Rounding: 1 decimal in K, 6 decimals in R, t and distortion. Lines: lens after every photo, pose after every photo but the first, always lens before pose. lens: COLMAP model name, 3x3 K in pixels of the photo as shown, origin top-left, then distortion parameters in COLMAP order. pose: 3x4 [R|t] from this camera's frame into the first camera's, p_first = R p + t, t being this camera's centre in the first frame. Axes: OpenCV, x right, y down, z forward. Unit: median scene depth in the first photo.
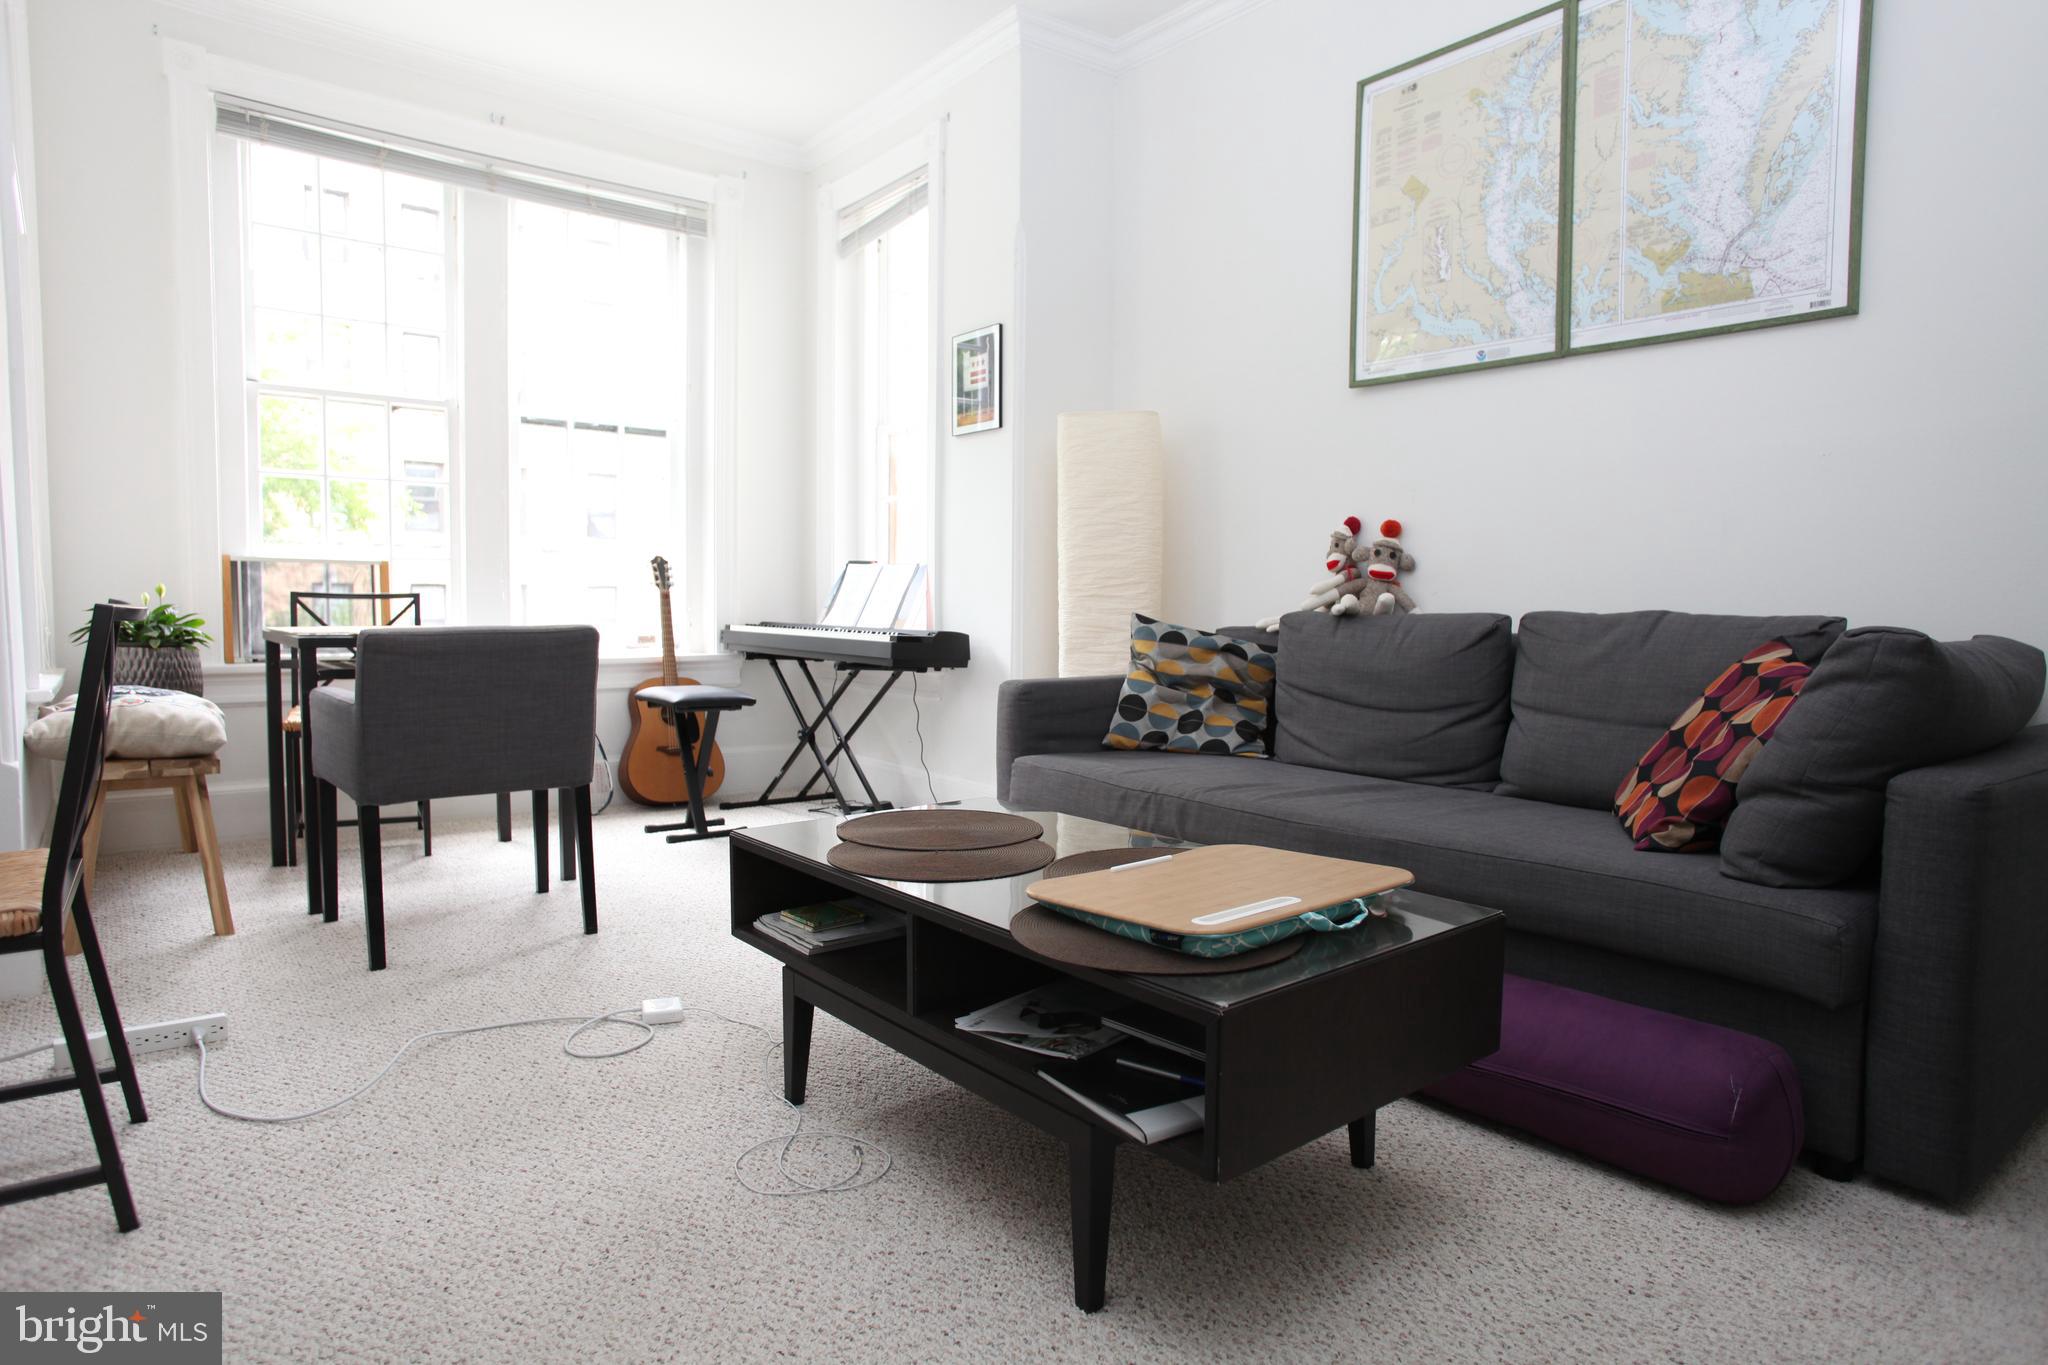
lens RADIAL K [[1161.0, 0, 1012.0], [0, 1161.0, 675.1], [0, 0, 1]] dist [-0.071985, 0.045106]
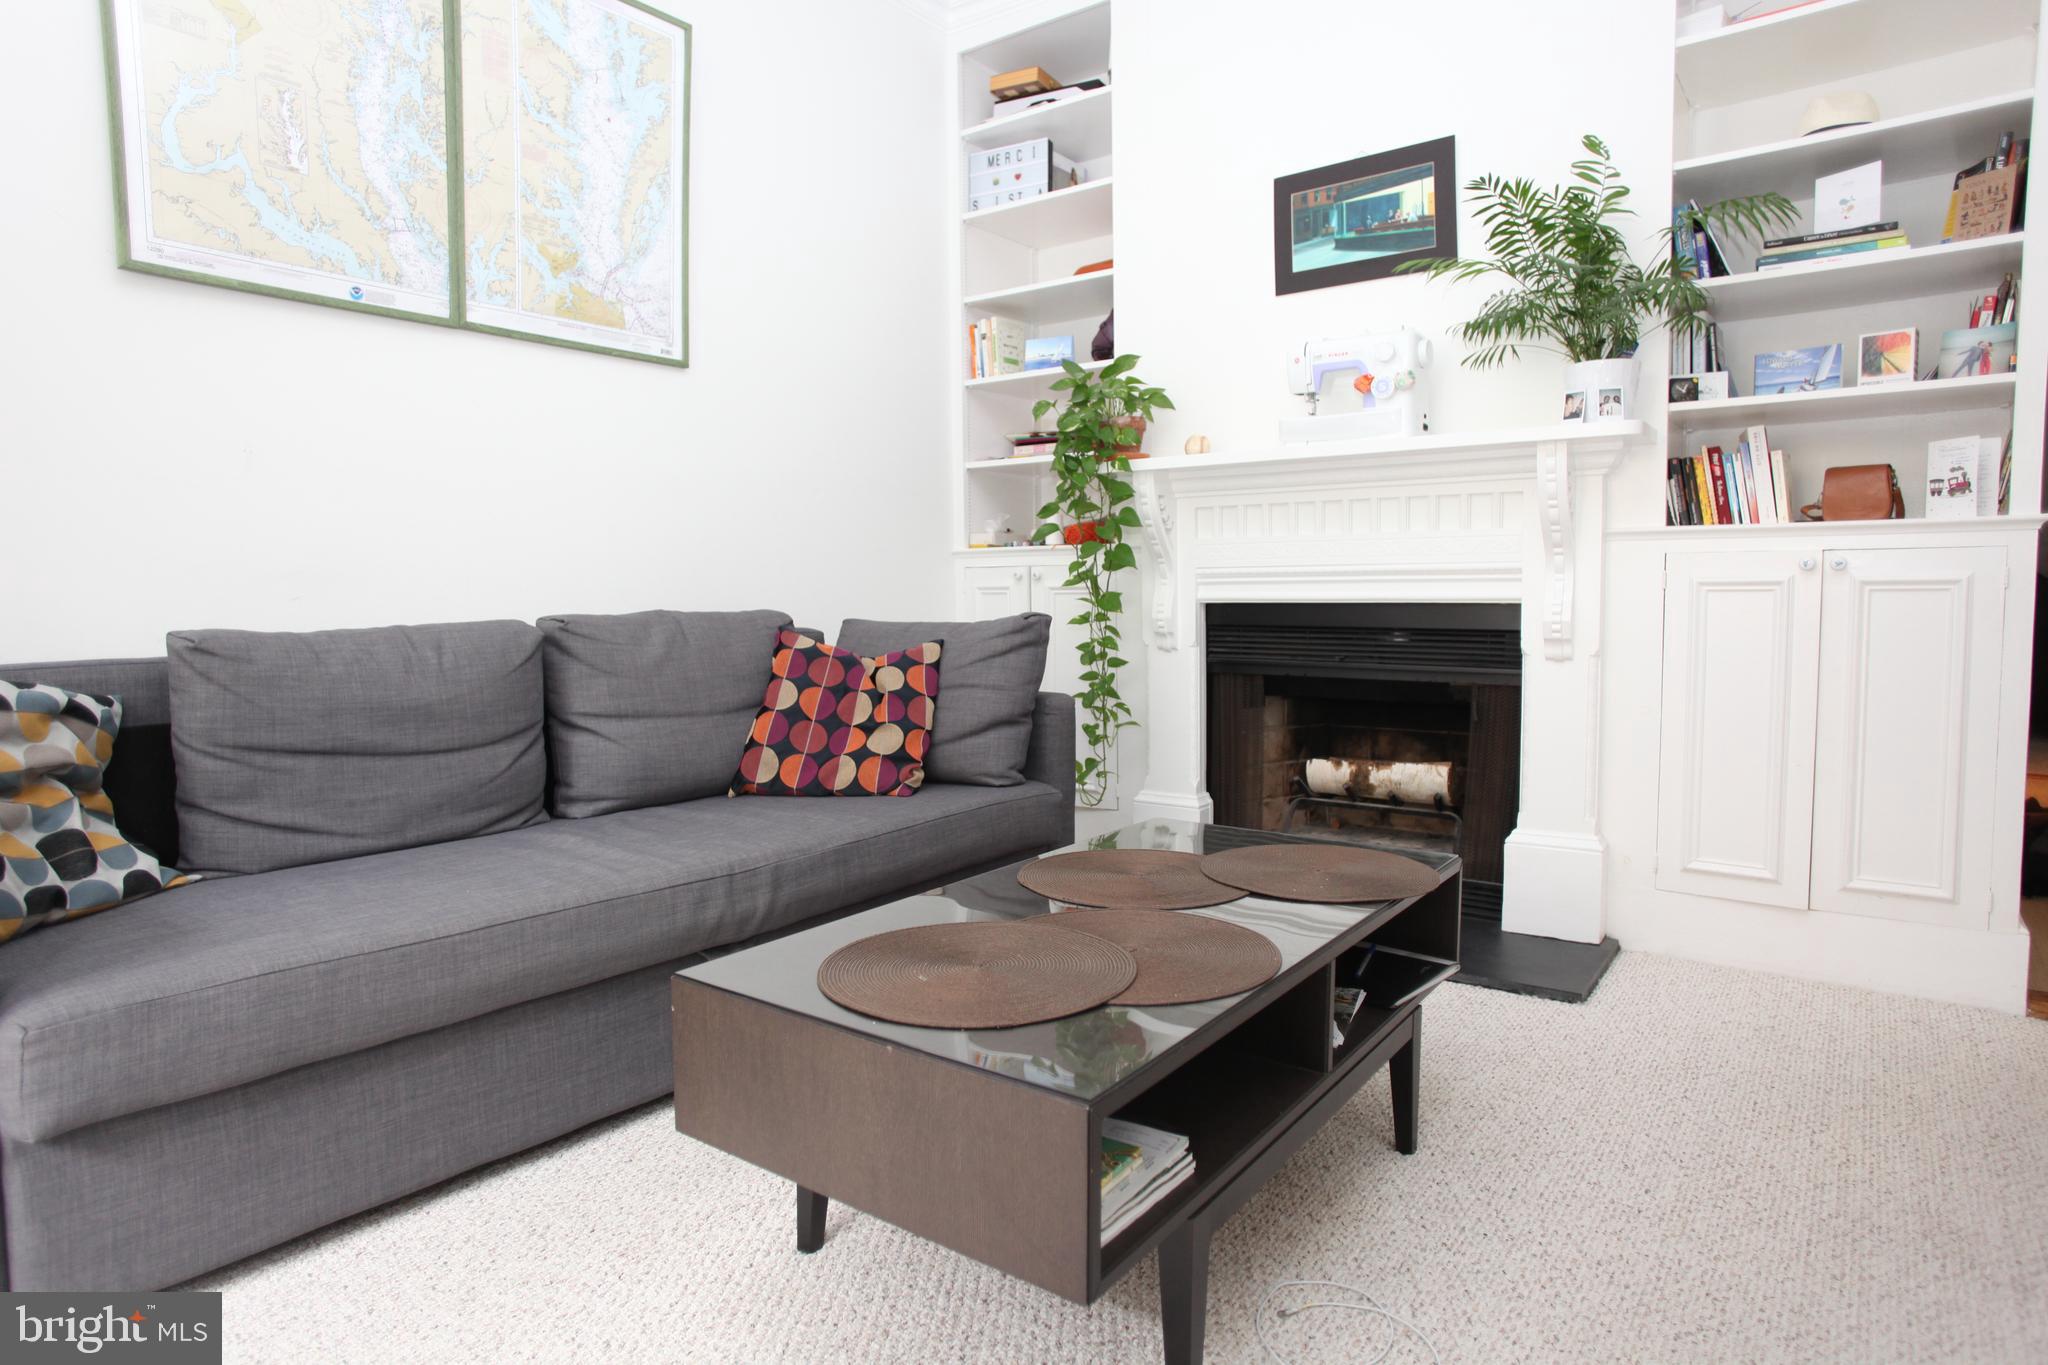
lens RADIAL K [[1161.0, 0, 1012.0], [0, 1161.0, 675.1], [0, 0, 1]] dist [-0.071985, 0.045106]
pose [[-0.250274, -0.079613, 0.964896, -0.500832], [0.067771, 0.992728, 0.099488, -0.070974], [-0.965800, 0.090291, -0.243059, 0.828196]]
